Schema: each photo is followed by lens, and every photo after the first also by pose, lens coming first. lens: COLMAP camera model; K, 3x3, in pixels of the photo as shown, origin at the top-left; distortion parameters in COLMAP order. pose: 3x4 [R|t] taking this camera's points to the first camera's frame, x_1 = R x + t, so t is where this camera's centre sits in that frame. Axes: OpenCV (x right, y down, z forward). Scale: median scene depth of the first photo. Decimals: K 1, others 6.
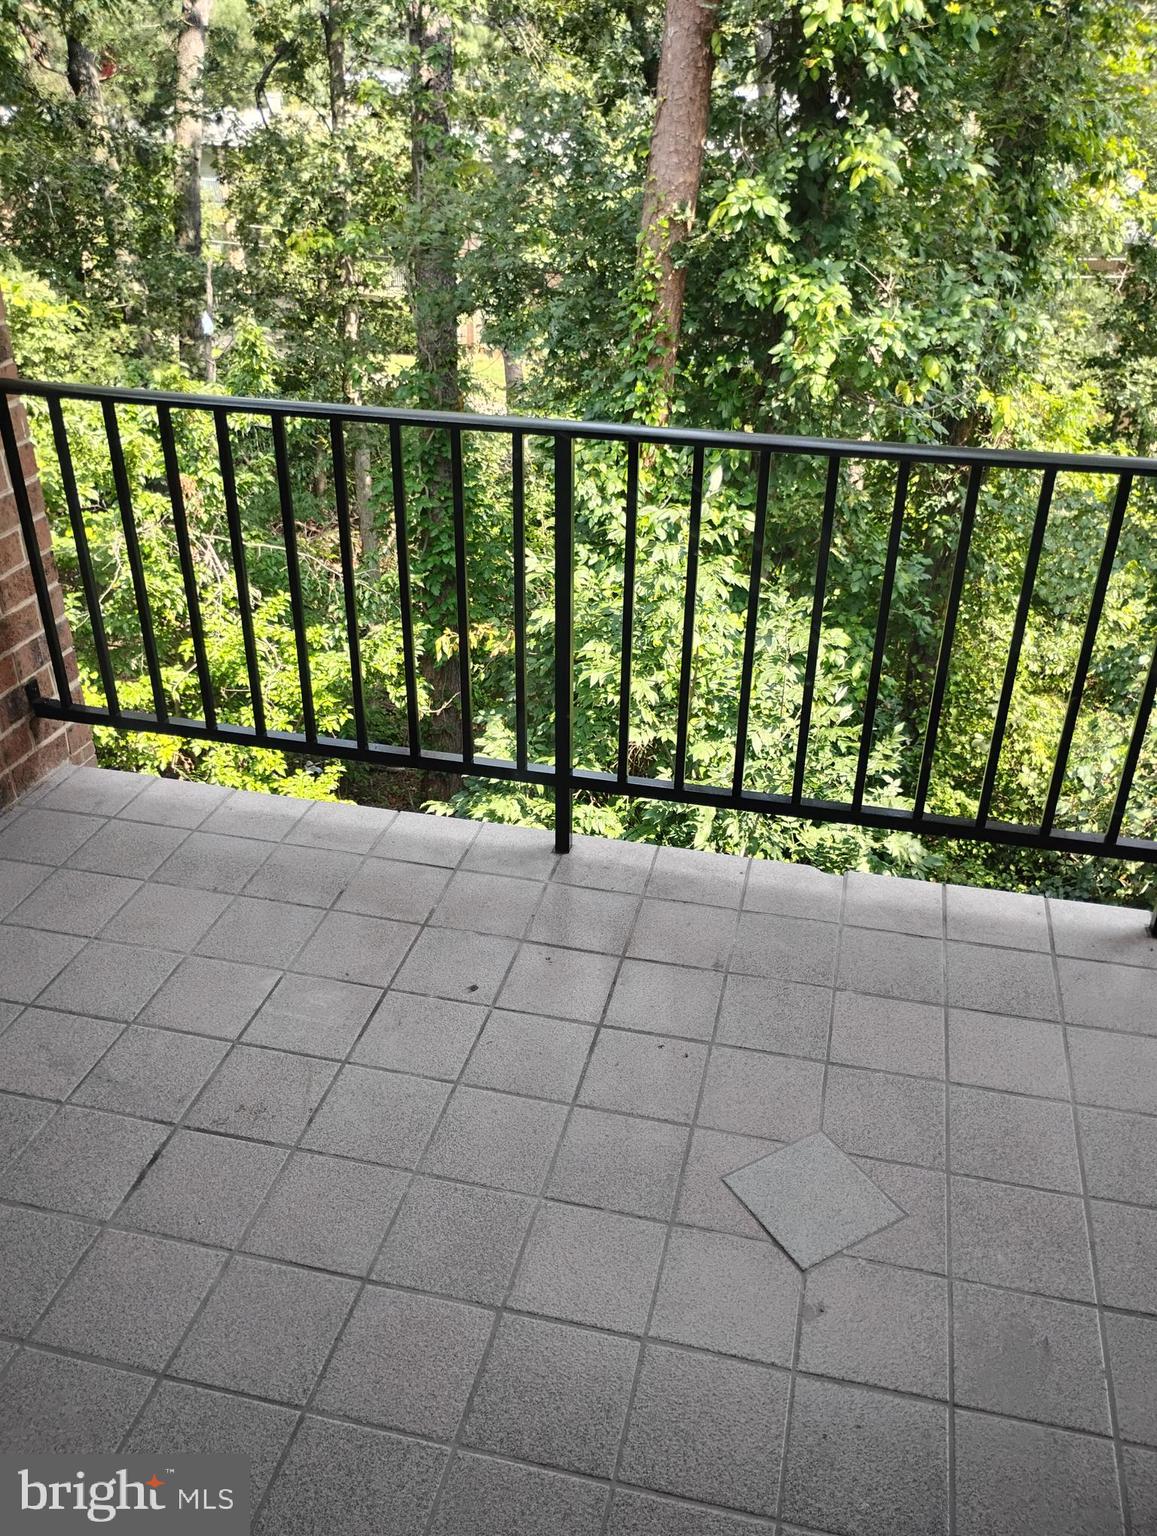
lens RADIAL K [[1273.2, 0, 579.1], [0, 1273.2, 778.4], [0, 0, 1]] dist [0.001576, -0.012461]
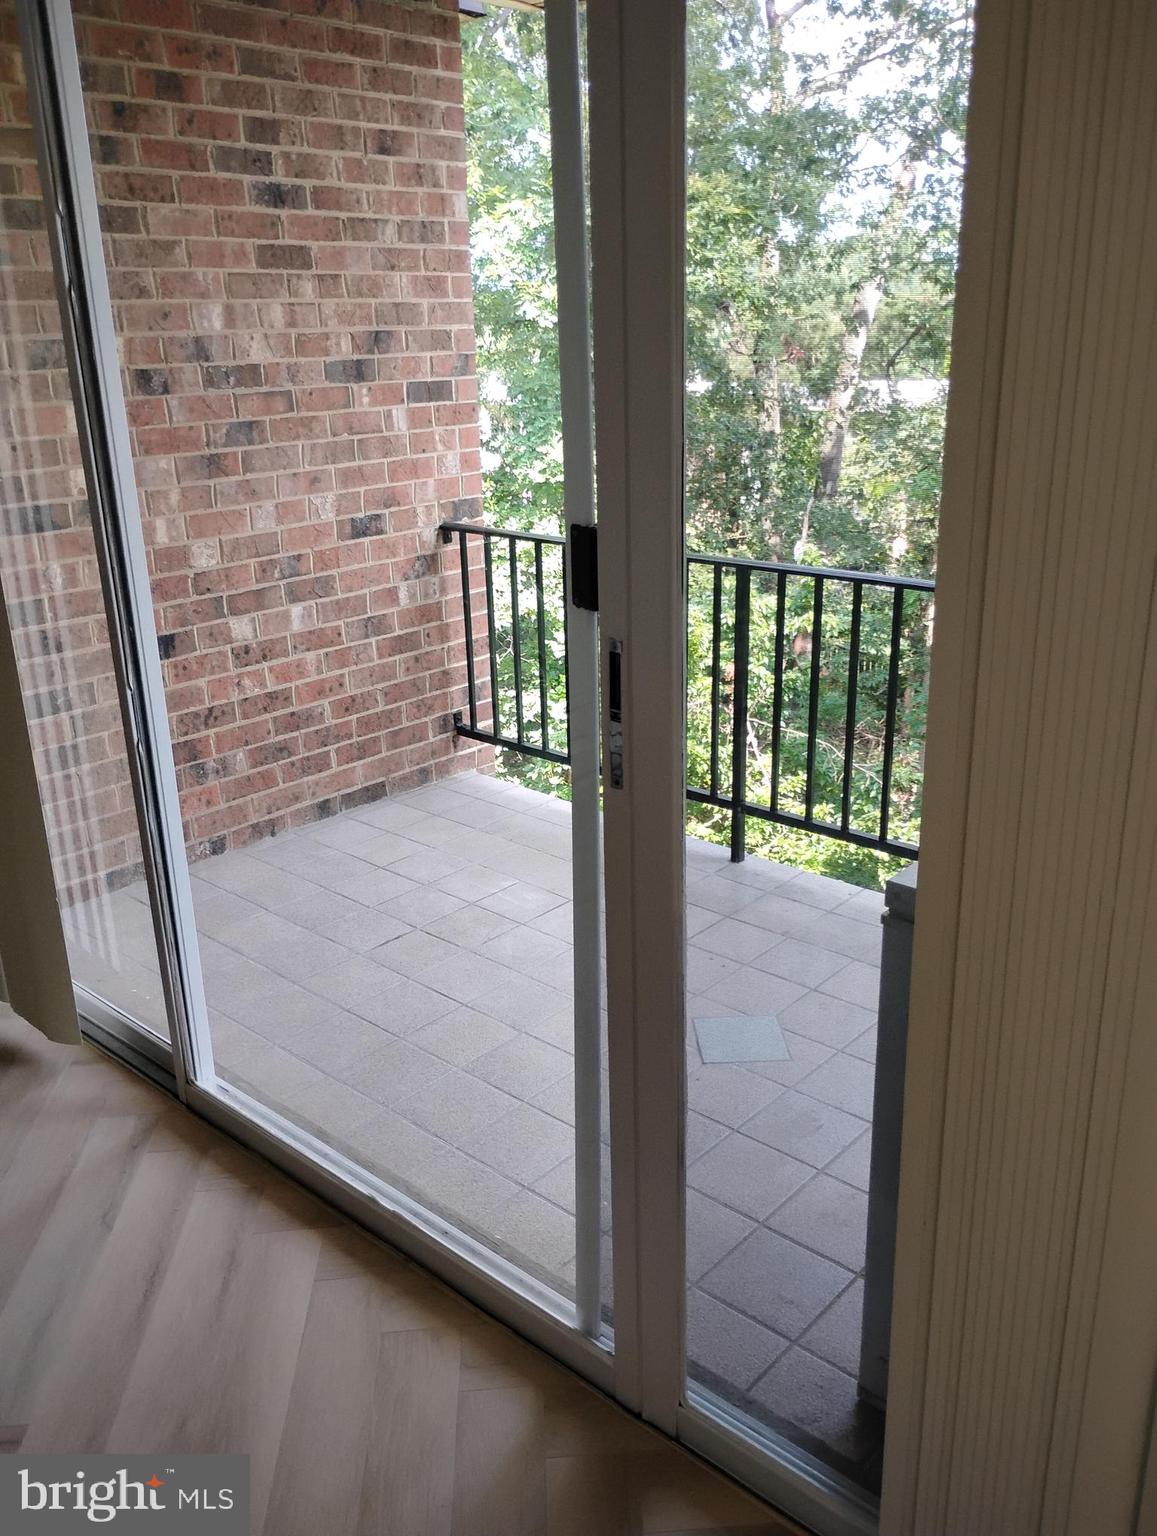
lens RADIAL K [[1273.2, 0, 578.0], [0, 1273.2, 763.4], [0, 0, 1]] dist [0.001576, -0.012461]
pose [[0.876230, 0.123288, -0.465855, 0.123093], [-0.210207, 0.967685, -0.139283, 0.047323], [0.433629, 0.219969, 0.873830, -0.089104]]
